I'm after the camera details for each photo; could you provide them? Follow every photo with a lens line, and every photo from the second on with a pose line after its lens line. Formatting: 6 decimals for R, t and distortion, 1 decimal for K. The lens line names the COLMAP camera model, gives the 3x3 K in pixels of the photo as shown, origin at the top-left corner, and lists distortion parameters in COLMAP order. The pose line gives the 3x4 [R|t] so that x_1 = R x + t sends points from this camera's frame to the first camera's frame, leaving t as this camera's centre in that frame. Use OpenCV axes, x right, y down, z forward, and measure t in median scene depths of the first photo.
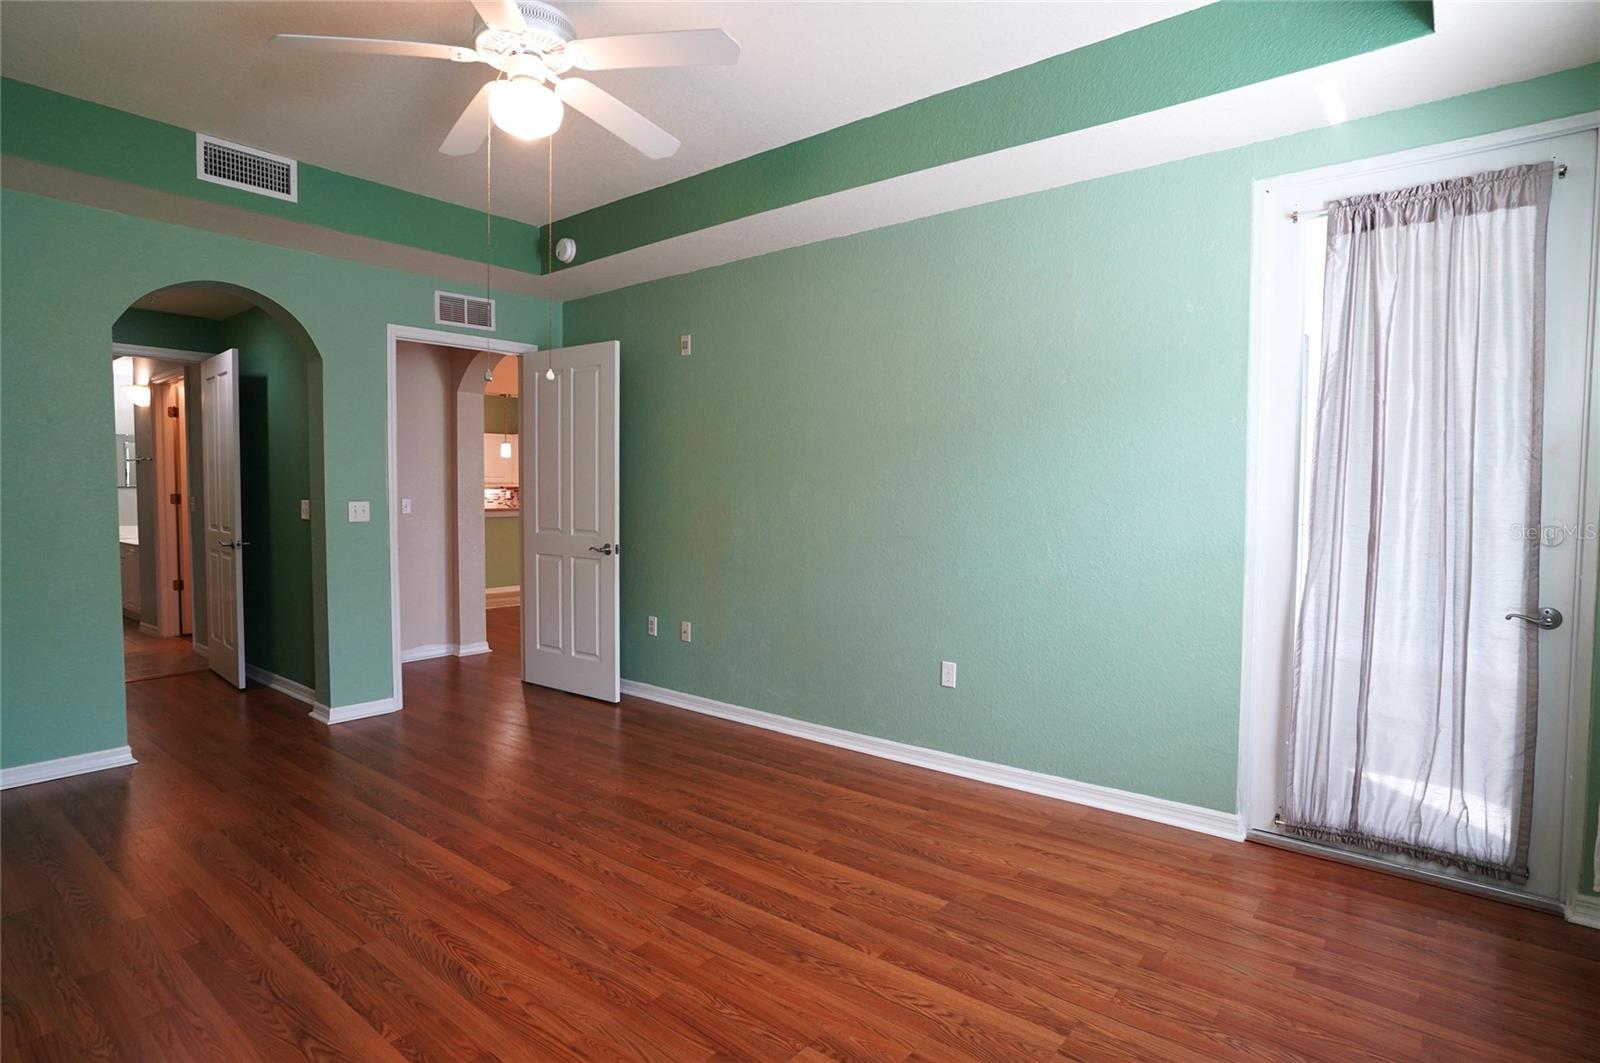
lens RADIAL K [[843.4, 0, 795.1], [0, 843.4, 524.2], [0, 0, 1]] dist [-0.076104, 0.052897]
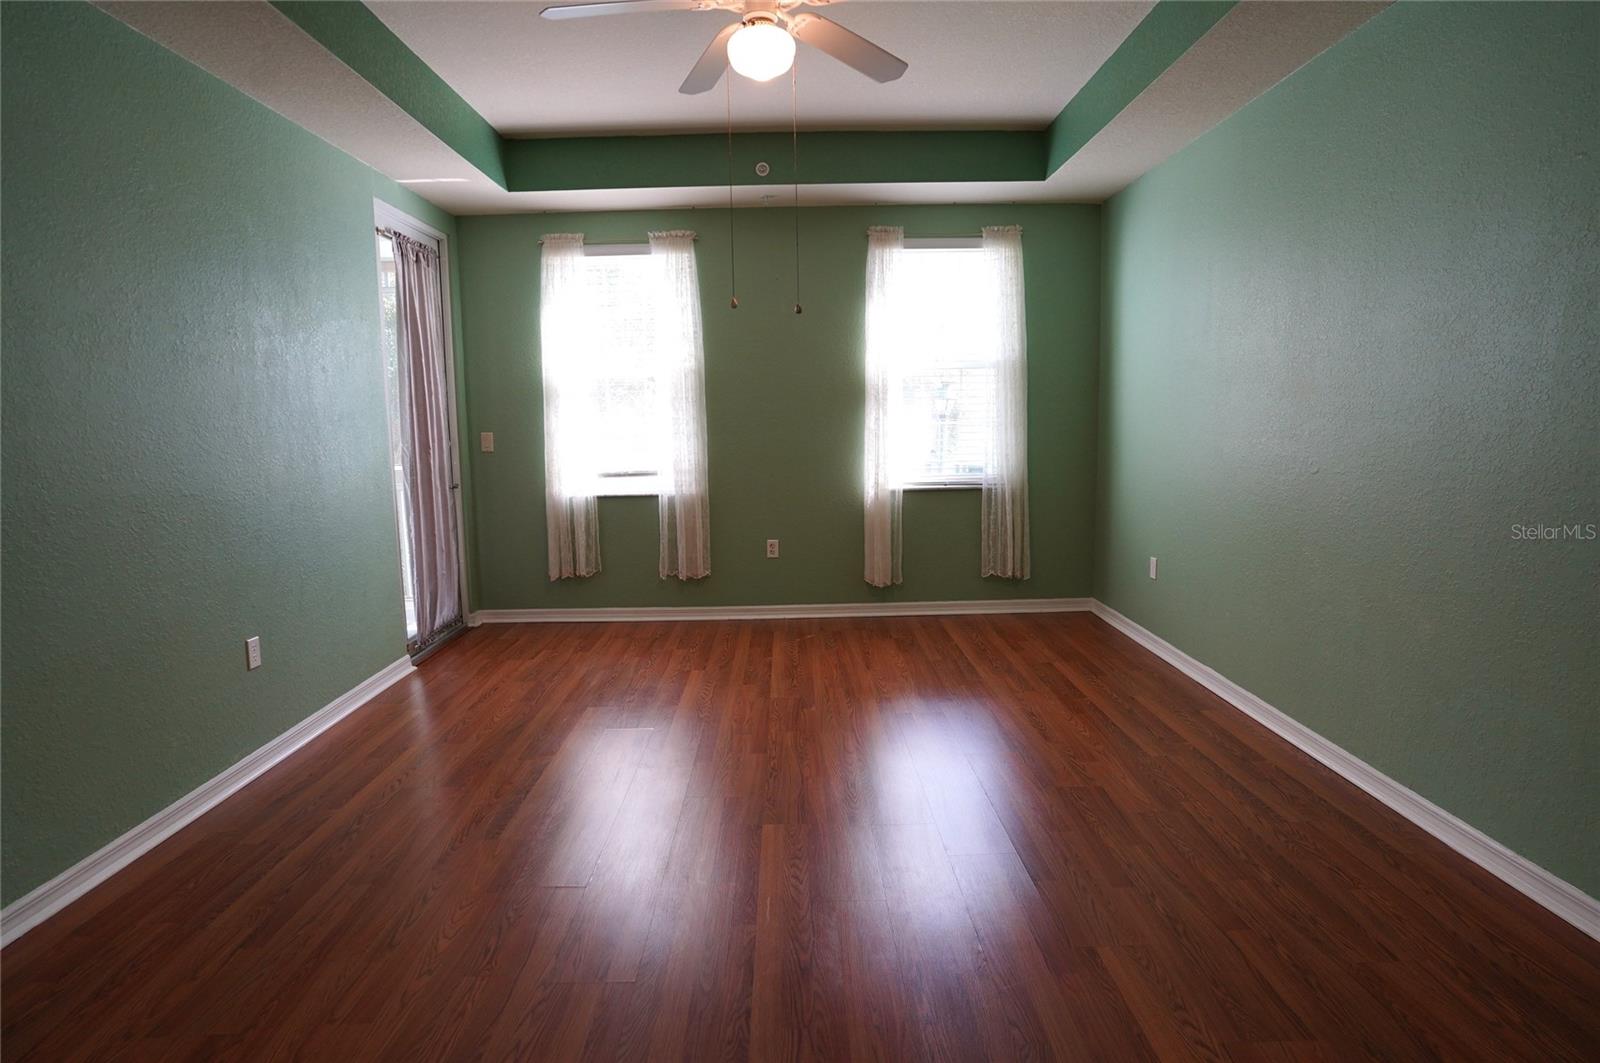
lens RADIAL K [[843.4, 0, 795.1], [0, 843.4, 524.2], [0, 0, 1]] dist [-0.076104, 0.052897]
pose [[-0.640061, -0.090248, 0.763006, -0.998294], [0.050983, 0.985900, 0.159380, -0.062676], [-0.766631, 0.140913, -0.626435, 1.411938]]
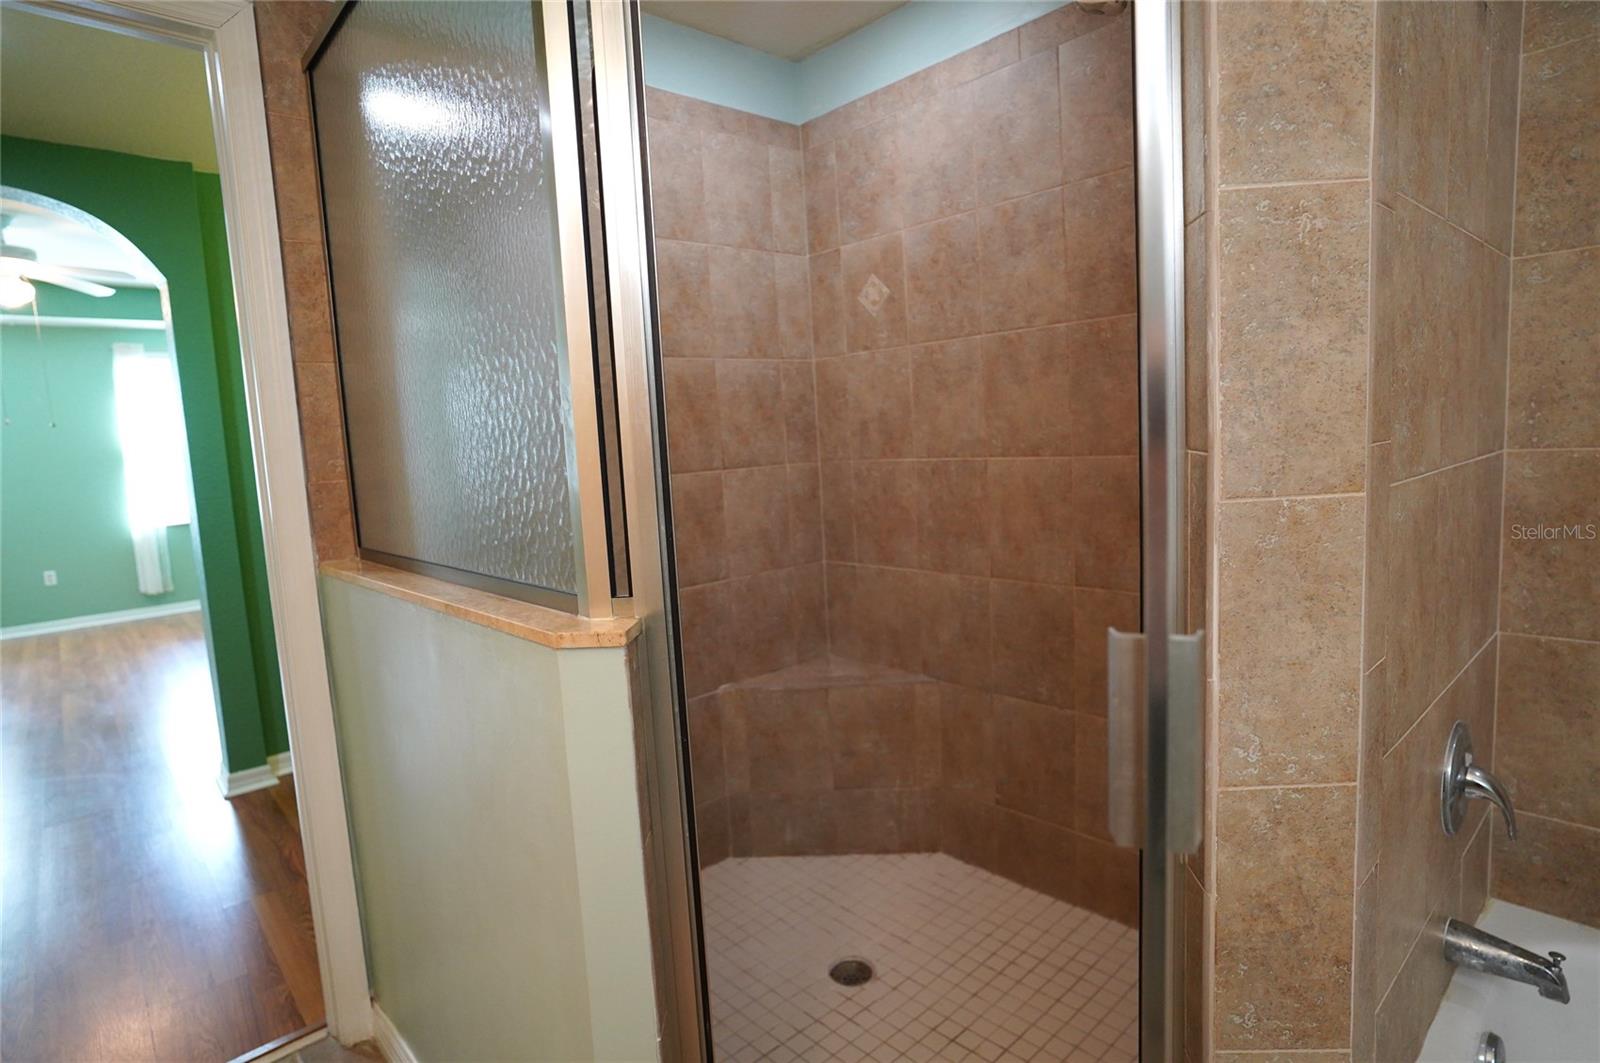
lens RADIAL K [[842.3, 0, 797.4], [0, 842.3, 526.3], [0, 0, 1]] dist [-0.062589, 0.036656]
pose [[-0.987609, 0.035523, 0.152864, -2.074556], [0.059244, 0.986365, 0.153538, -0.106142], [-0.145326, 0.160692, -0.976247, 2.284834]]
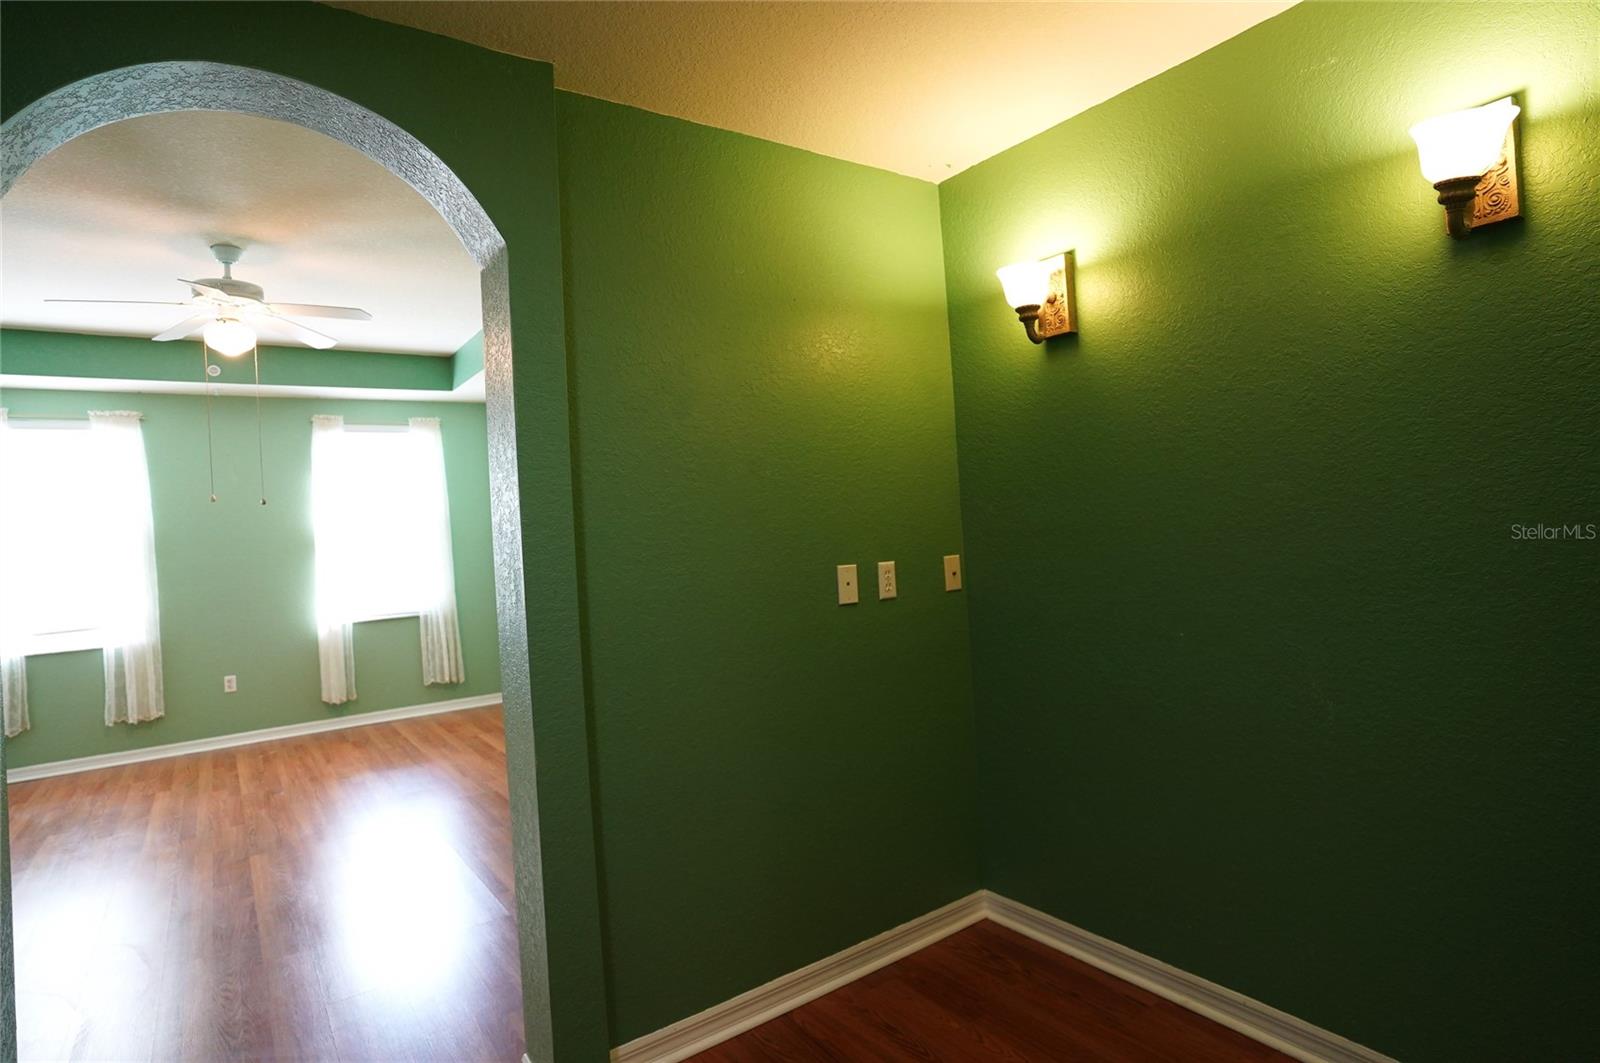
lens RADIAL K [[832.0, 0, 798.7], [0, 832.0, 526.3], [0, 0, 1]] dist [-0.071209, 0.039694]
pose [[-0.965216, 0.054083, 0.255797, -1.476422], [0.066979, 0.996871, 0.041970, -0.102047], [-0.252727, 0.057643, -0.965819, 1.876169]]
